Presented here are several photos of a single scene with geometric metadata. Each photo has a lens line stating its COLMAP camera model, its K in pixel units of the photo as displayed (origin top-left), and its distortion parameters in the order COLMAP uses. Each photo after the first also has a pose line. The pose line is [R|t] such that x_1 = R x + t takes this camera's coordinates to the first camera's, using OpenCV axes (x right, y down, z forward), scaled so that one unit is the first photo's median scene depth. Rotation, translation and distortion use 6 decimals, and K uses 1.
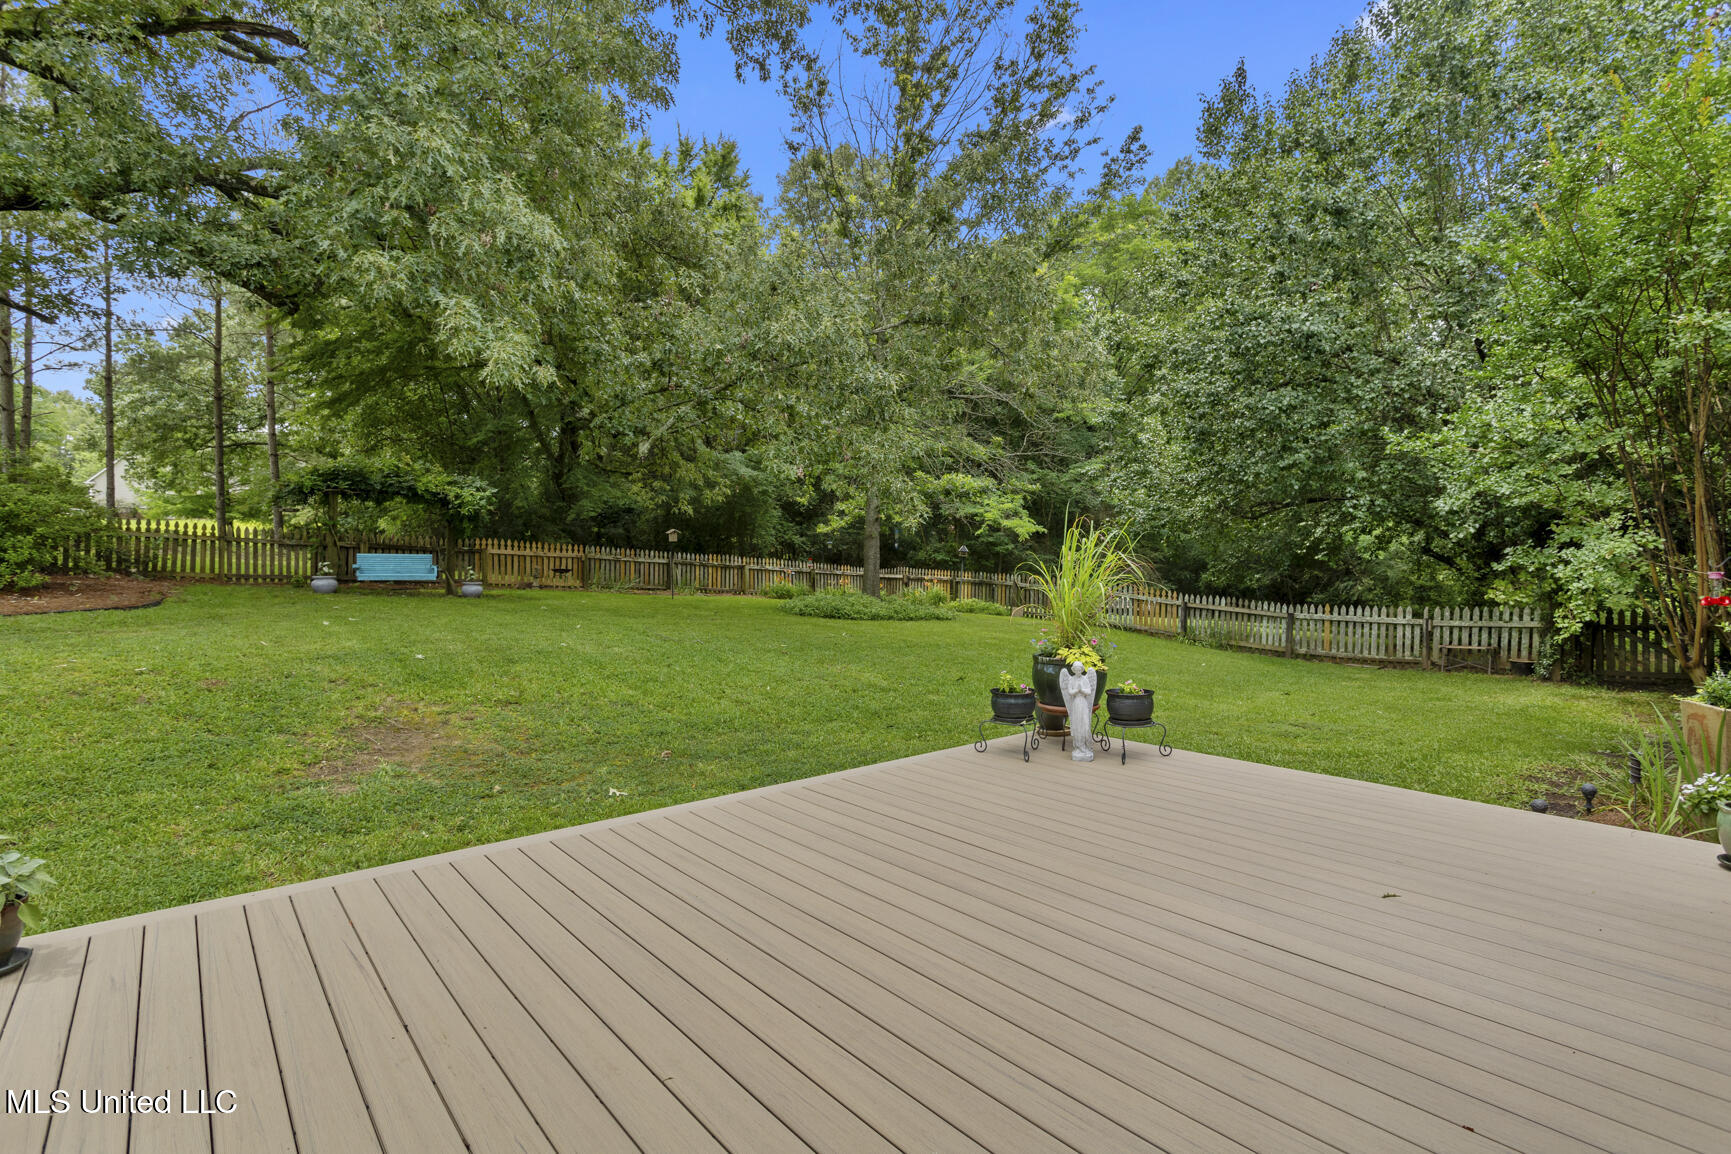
lens RADIAL K [[876.0, 0, 859.7], [0, 876.0, 556.4], [0, 0, 1]] dist [-0.004628, -0.000119]
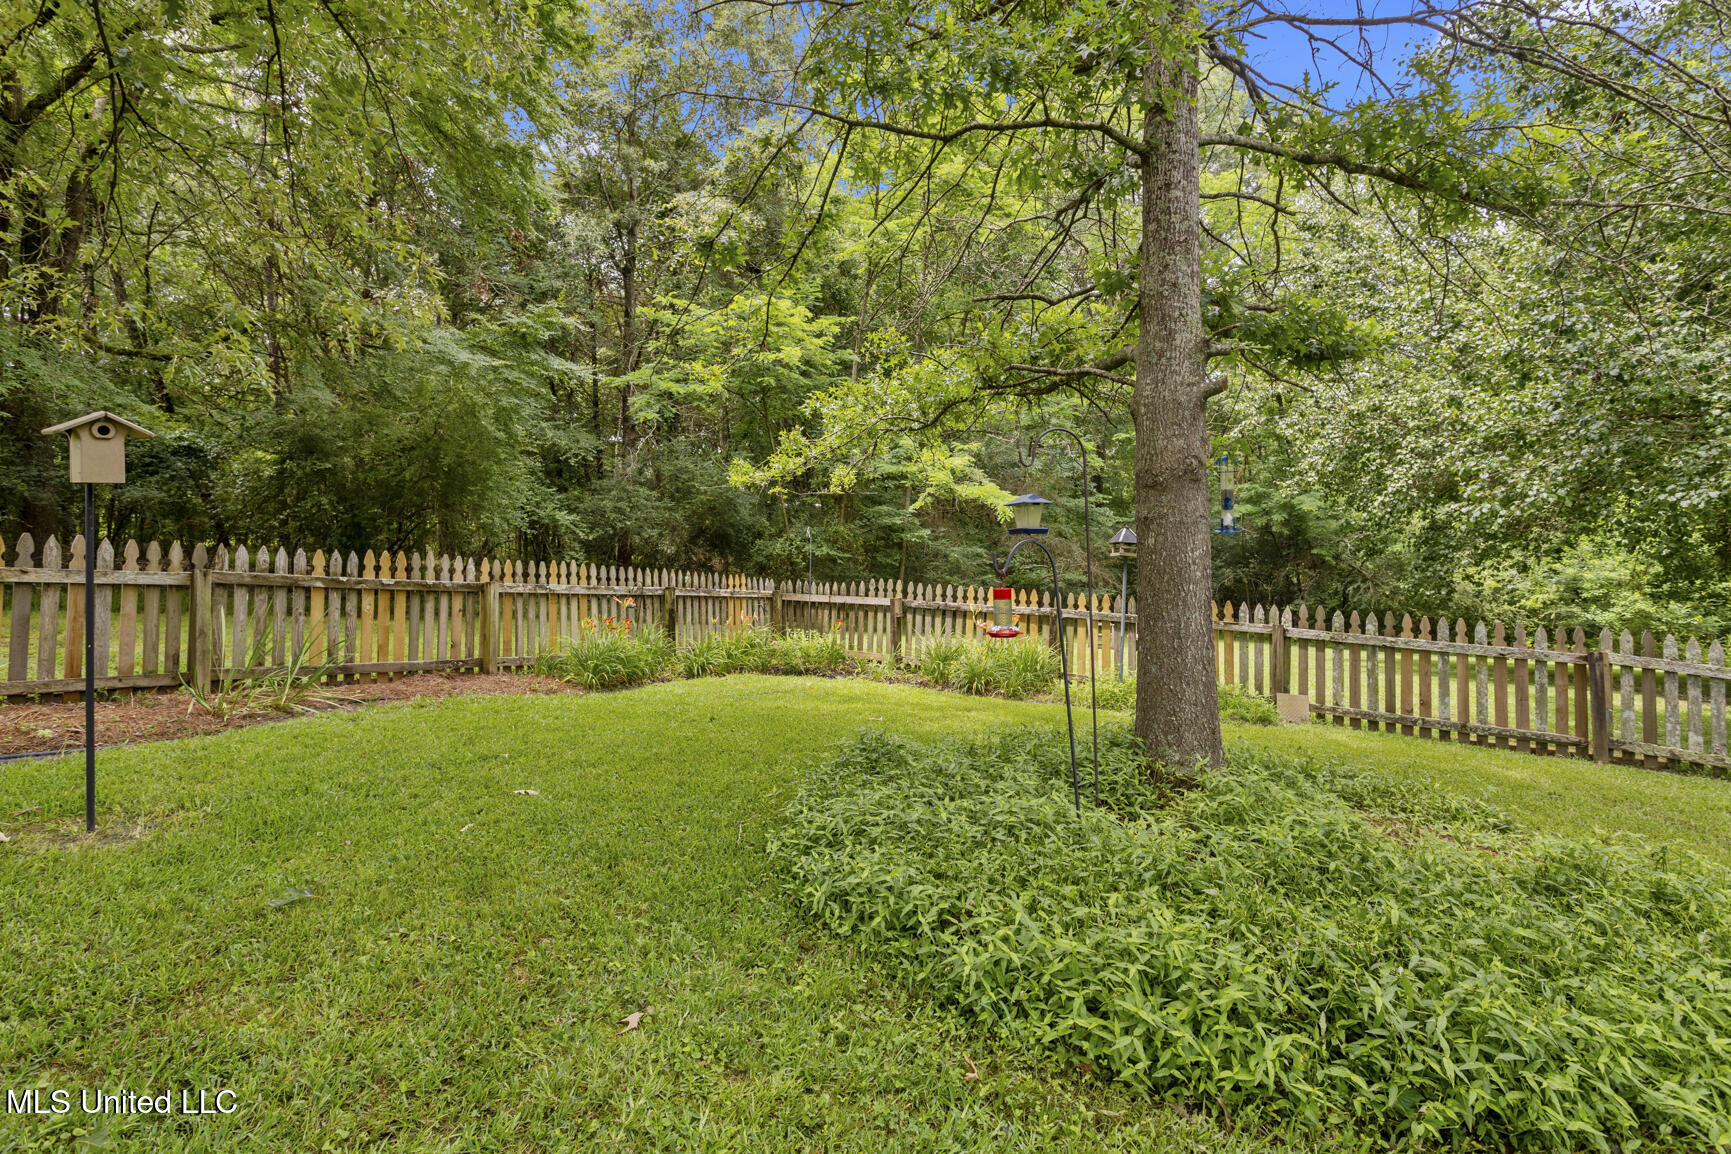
lens RADIAL K [[876.0, 0, 859.7], [0, 876.0, 556.4], [0, 0, 1]] dist [-0.004628, -0.000119]
pose [[0.951695, -0.003183, 0.307028, -0.102073], [-0.001331, 0.999894, 0.014491, -0.005238], [-0.307041, -0.014200, 0.951590, 0.664935]]
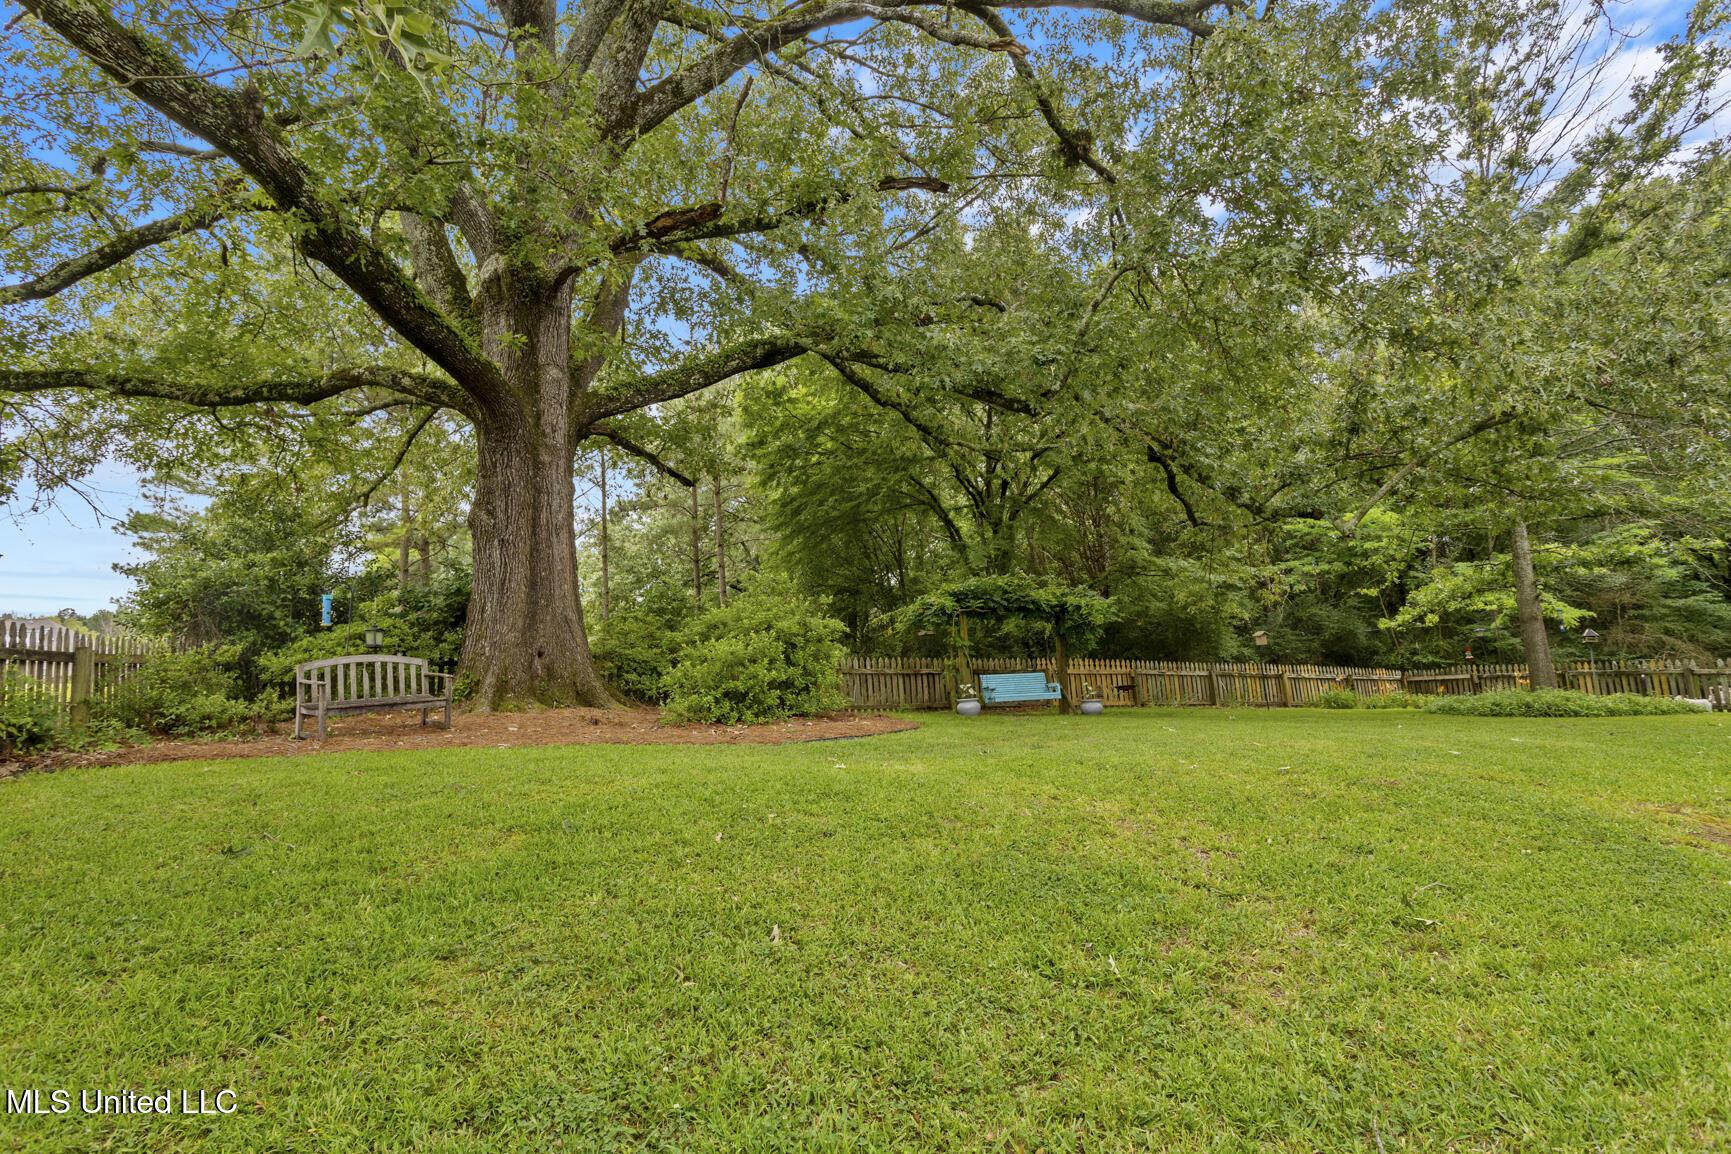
lens RADIAL K [[876.0, 0, 859.7], [0, 876.0, 556.4], [0, 0, 1]] dist [-0.004628, -0.000119]
pose [[0.951491, -0.109036, -0.287707, -0.277970], [0.062572, 0.984133, -0.166035, 0.013815], [0.301245, 0.139978, 0.943216, 0.022573]]
